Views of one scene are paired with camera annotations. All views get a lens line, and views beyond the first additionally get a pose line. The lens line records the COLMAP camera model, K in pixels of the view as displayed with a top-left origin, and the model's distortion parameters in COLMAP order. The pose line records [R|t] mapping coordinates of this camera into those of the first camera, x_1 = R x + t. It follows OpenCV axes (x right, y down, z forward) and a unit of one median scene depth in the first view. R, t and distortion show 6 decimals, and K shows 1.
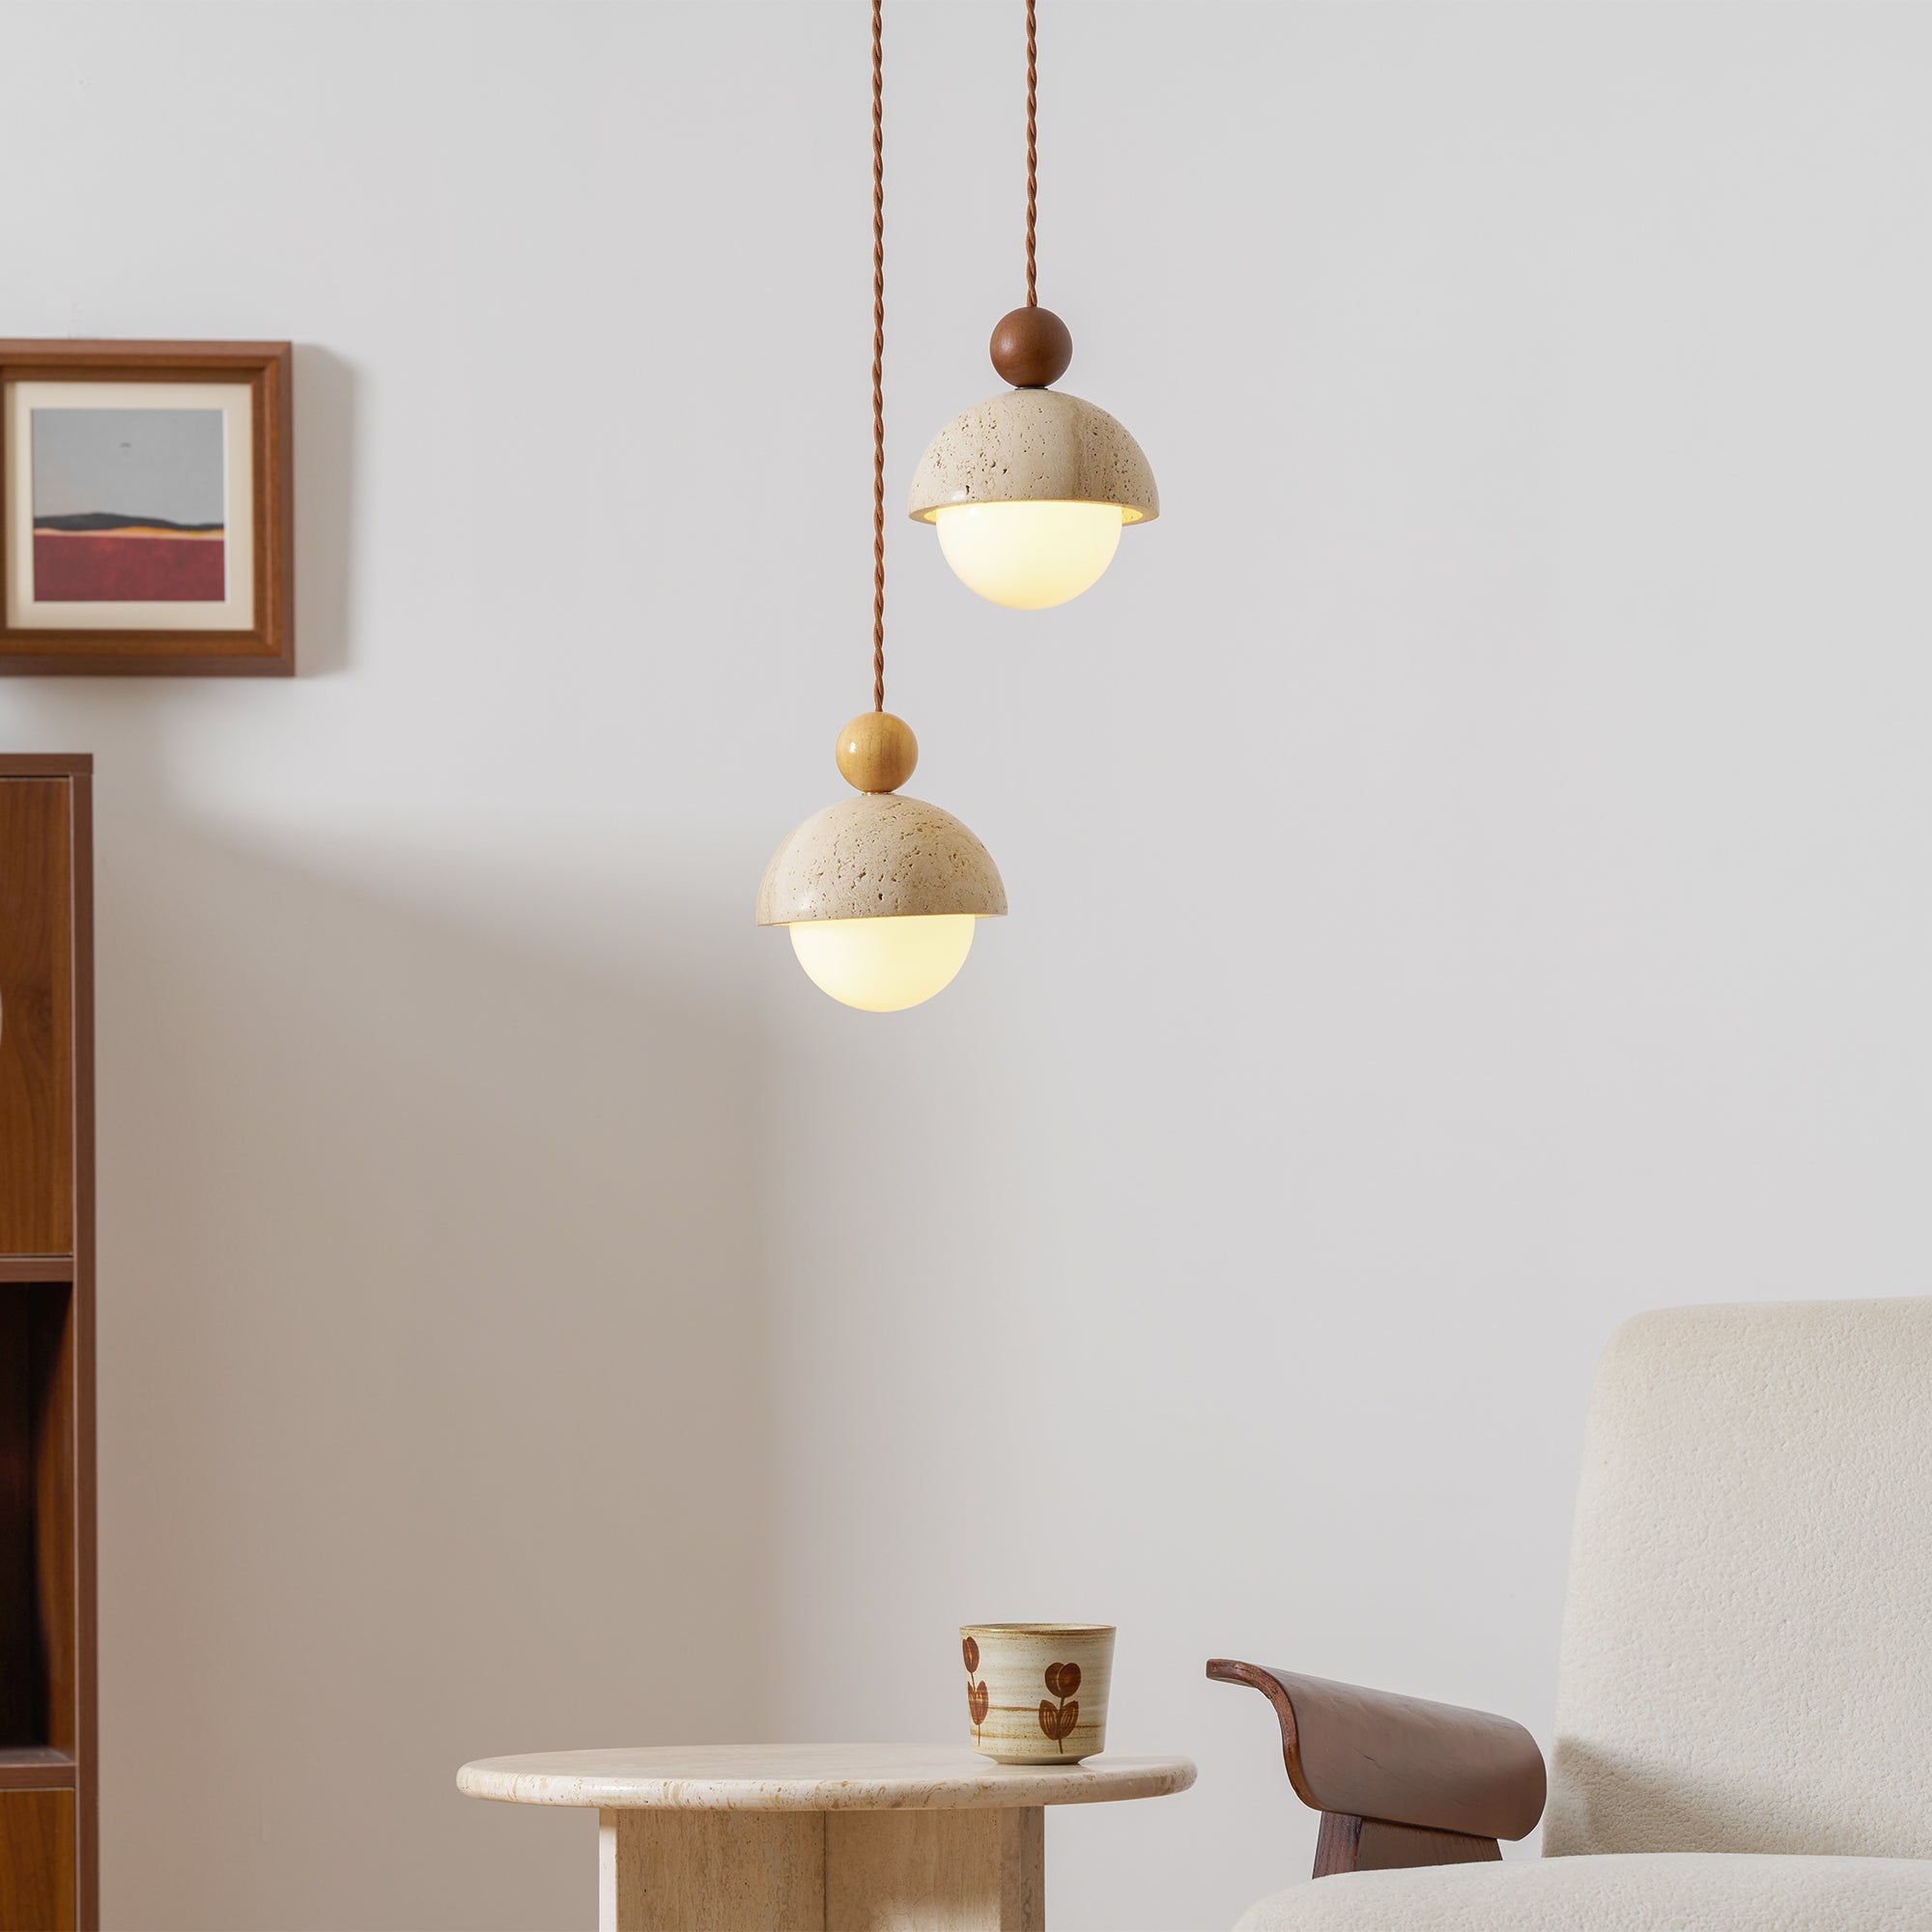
lens RADIAL K [[8517.2, 0, 966.0], [0, 8517.2, 966.0], [0, 0, 1]] dist [0.012881, 3.088849]
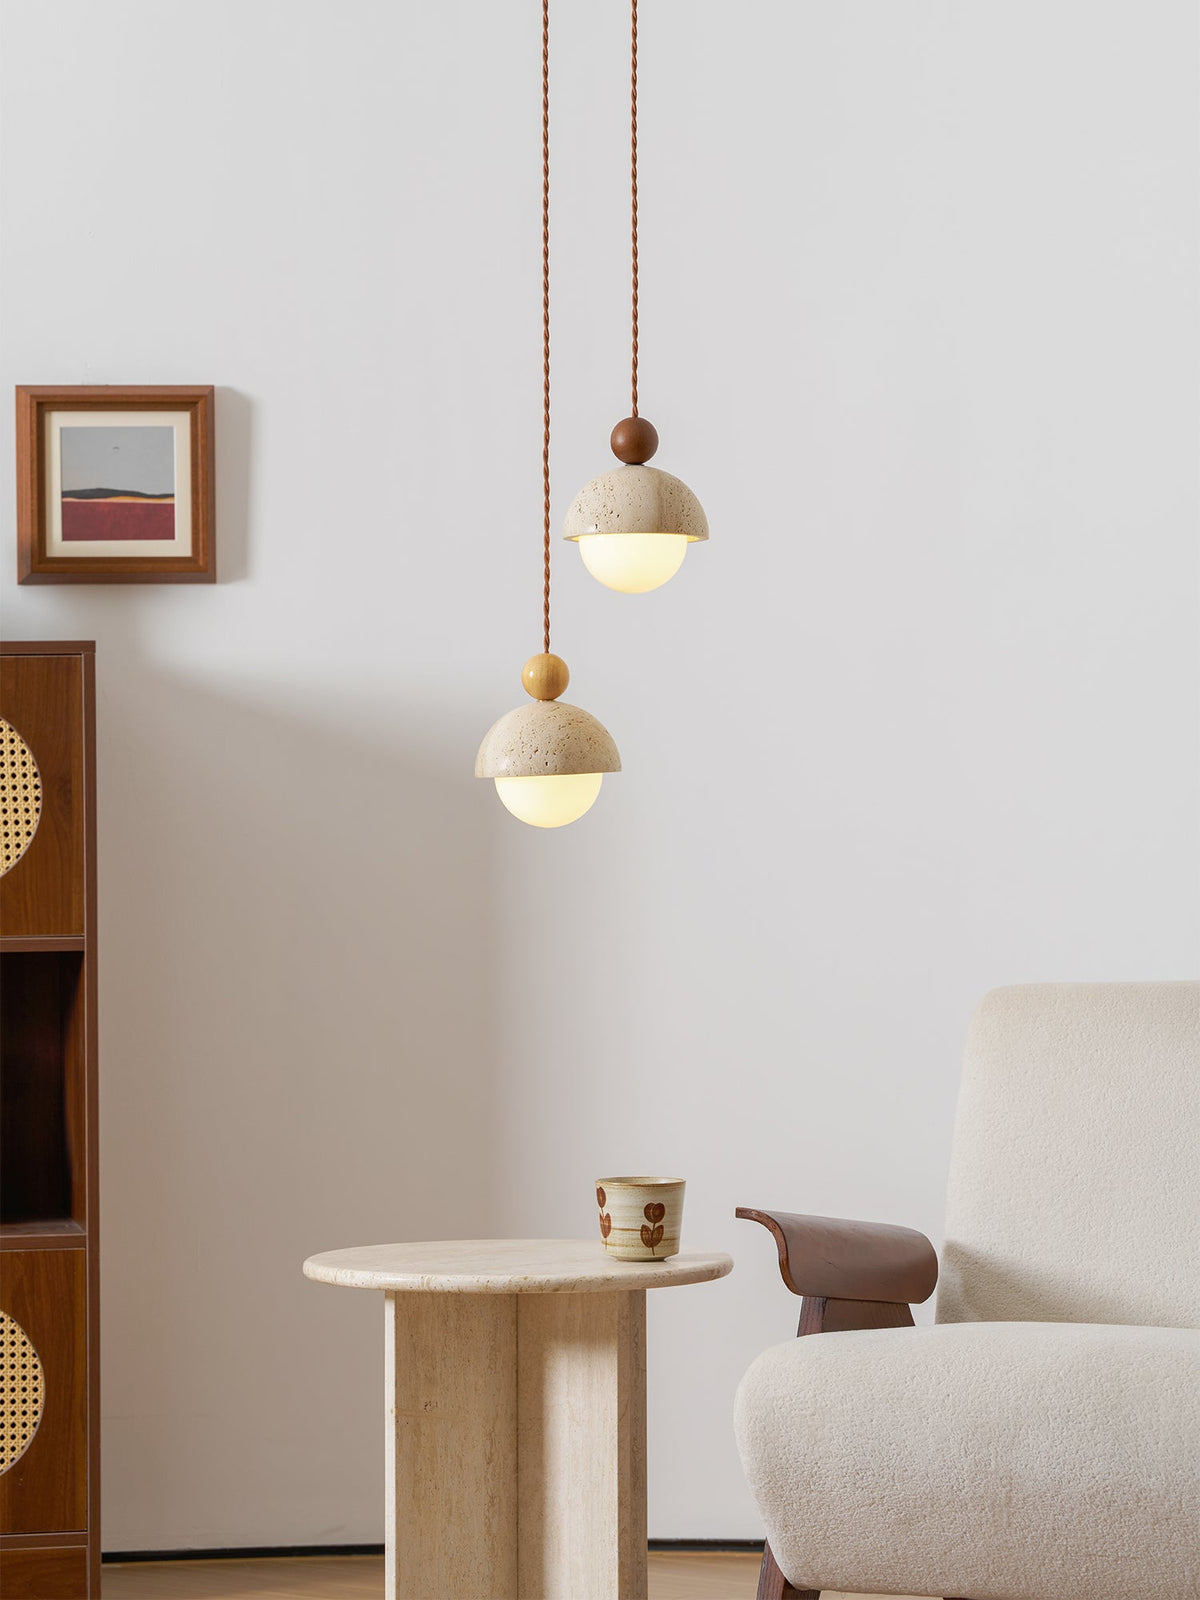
lens RADIAL K [[5297.8, 0, 602.5], [0, 5297.8, 676.9], [0, 0, 1]] dist [0.057893, 2.317471]
pose [[0.999920, 0.000318, -0.012665, 0.014223], [-0.000057, 0.999788, 0.020594, -0.045843], [0.012668, -0.020591, 0.999708, -0.067045]]
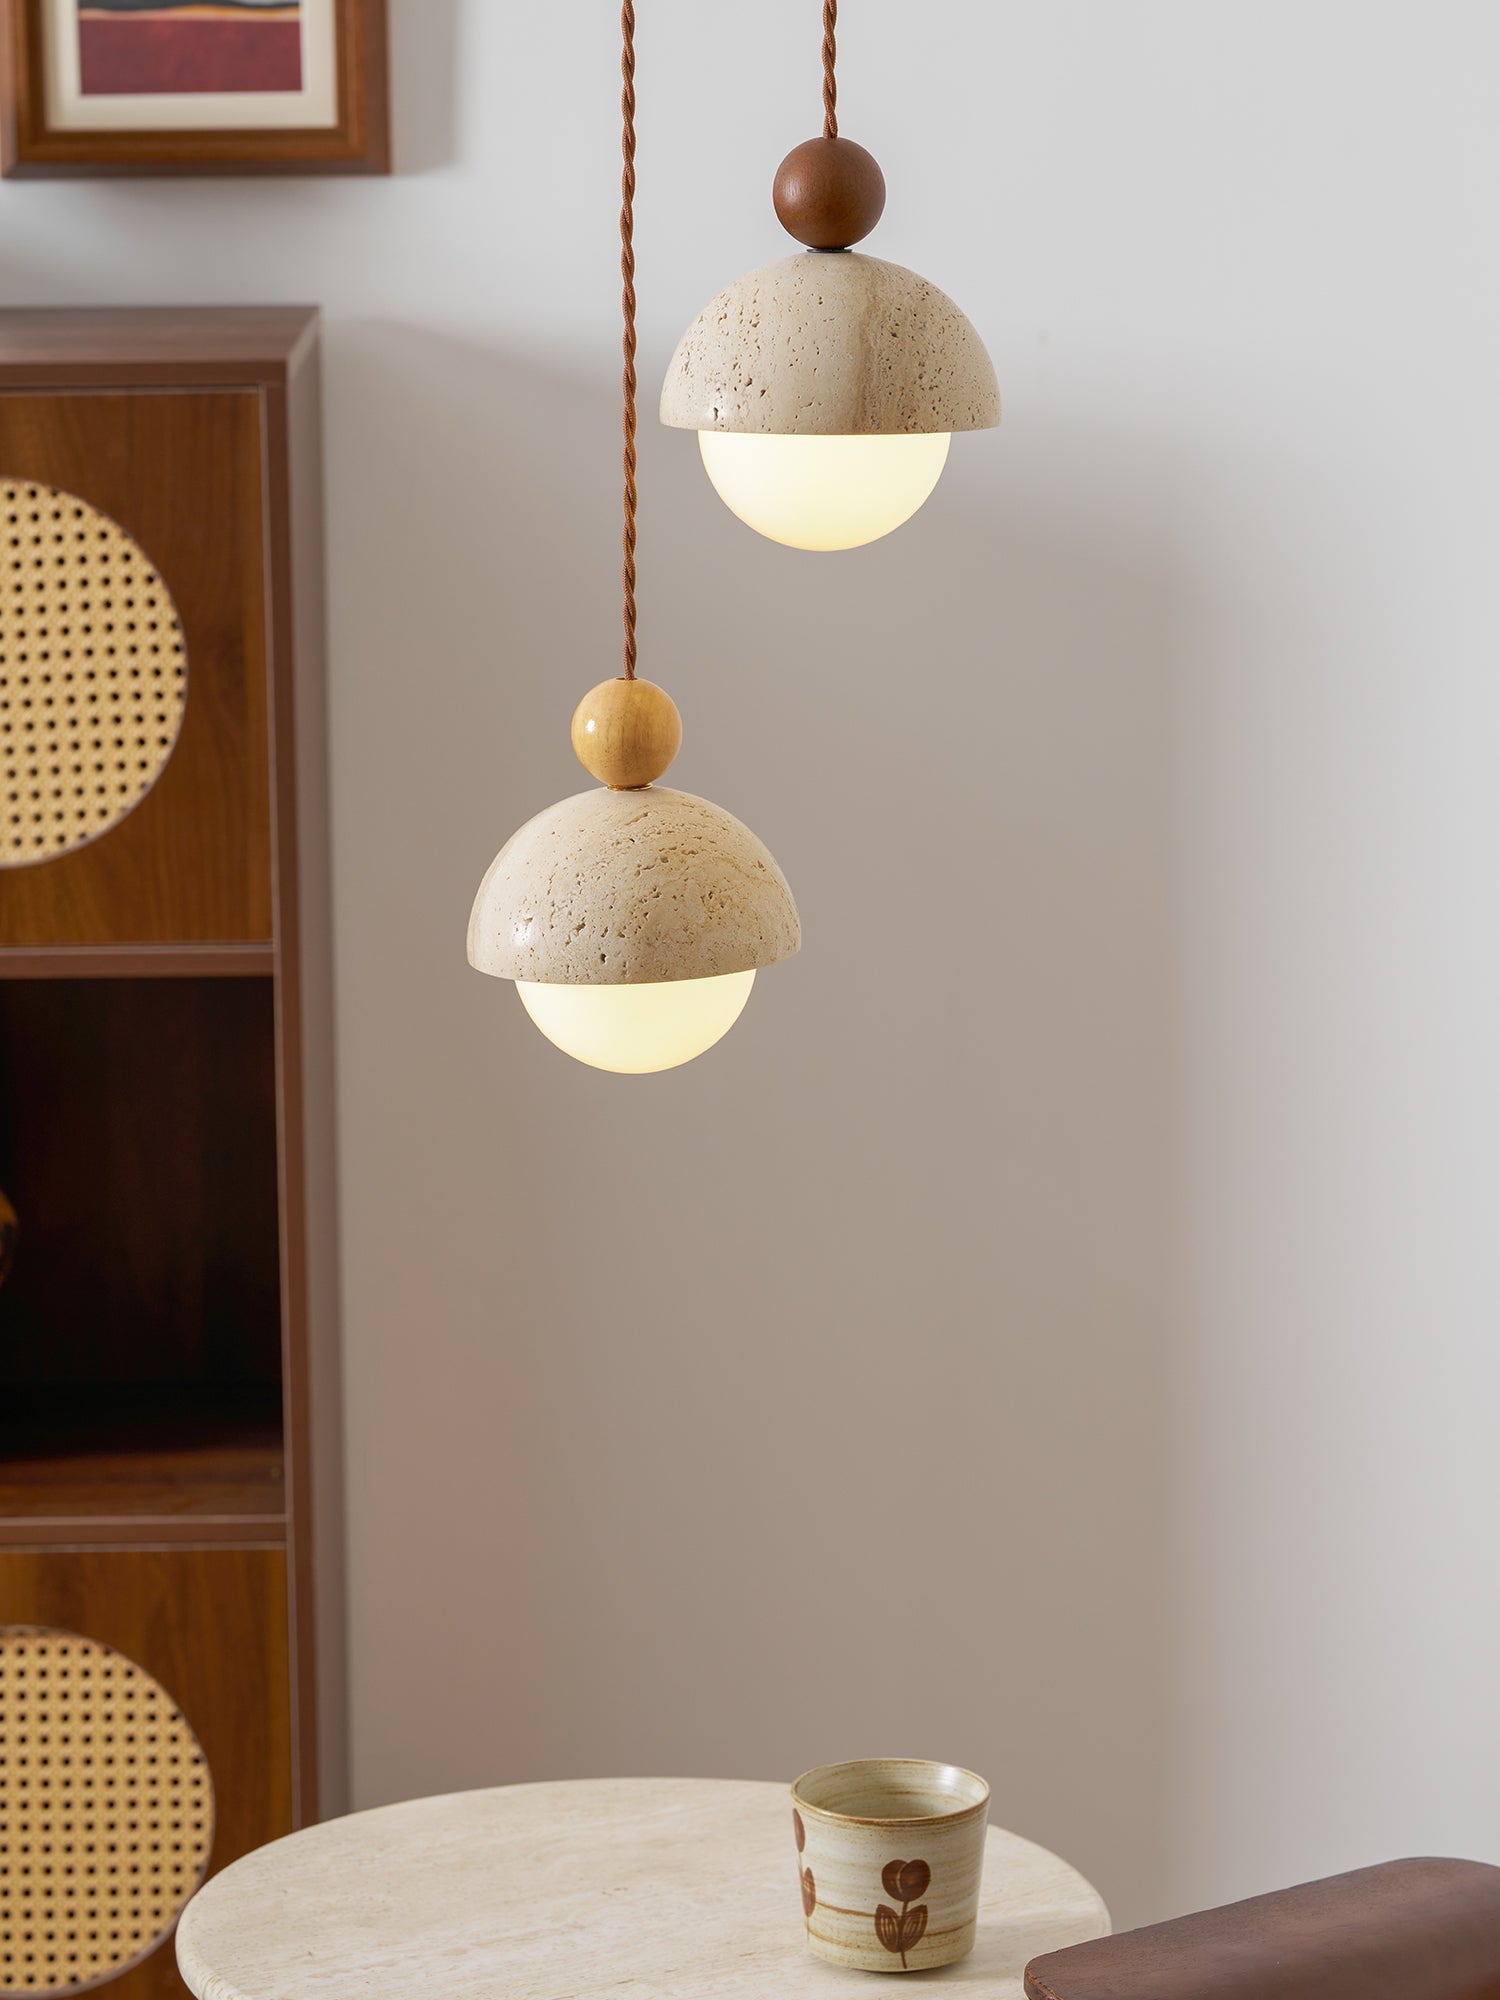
lens RADIAL K [[6622.3, 0, 753.1], [0, 6622.3, 846.1], [0, 0, 1]] dist [0.057893, 2.317471]
pose [[0.980915, 0.033913, -0.191456, 0.109061], [0.007207, 0.977653, 0.210101, -0.133936], [0.194303, -0.207471, 0.958750, 0.431285]]
